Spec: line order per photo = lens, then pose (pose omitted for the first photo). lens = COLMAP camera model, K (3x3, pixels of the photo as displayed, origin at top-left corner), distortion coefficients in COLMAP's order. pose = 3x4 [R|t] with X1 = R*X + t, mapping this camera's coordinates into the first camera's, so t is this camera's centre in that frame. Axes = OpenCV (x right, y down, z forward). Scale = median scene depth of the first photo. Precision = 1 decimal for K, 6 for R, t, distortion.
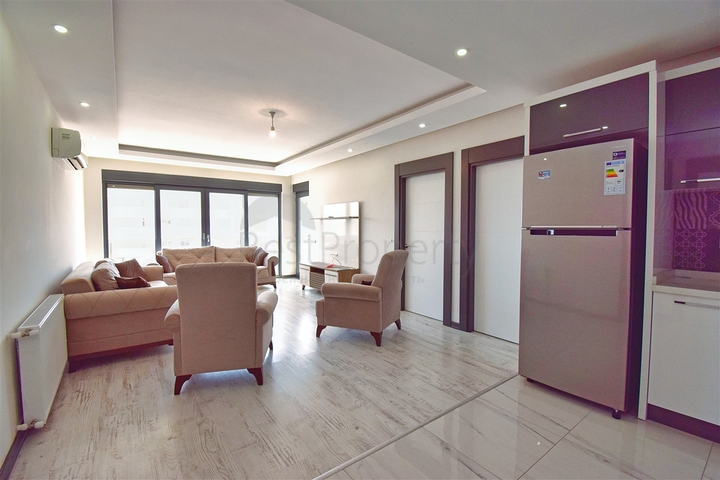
lens RADIAL K [[320.6, 0, 359.6], [0, 320.6, 239.2], [0, 0, 1]] dist [-0.000151, 0.000014]
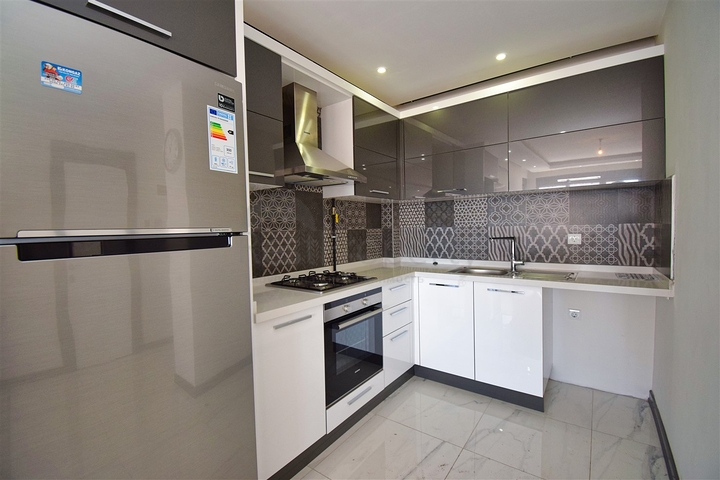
lens RADIAL K [[320.6, 0, 360.7], [0, 320.6, 240.5], [0, 0, 1]] dist [-0.000151, 0.000014]
pose [[-0.280630, -0.028922, 0.959380, 0.192608], [0.065439, 0.996644, 0.049187, -0.032709], [-0.957583, 0.076584, -0.277795, 0.934739]]
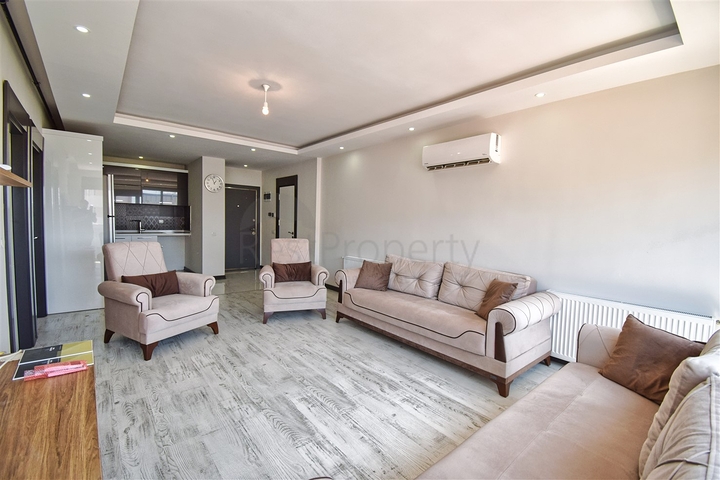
lens RADIAL K [[320.6, 0, 360.1], [0, 320.6, 238.9], [0, 0, 1]] dist [-0.000151, 0.000014]
pose [[-0.998399, -0.019233, -0.053185, -0.210026], [-0.024702, 0.994253, 0.104163, -0.079857], [0.050876, 0.105310, -0.993137, 1.889773]]
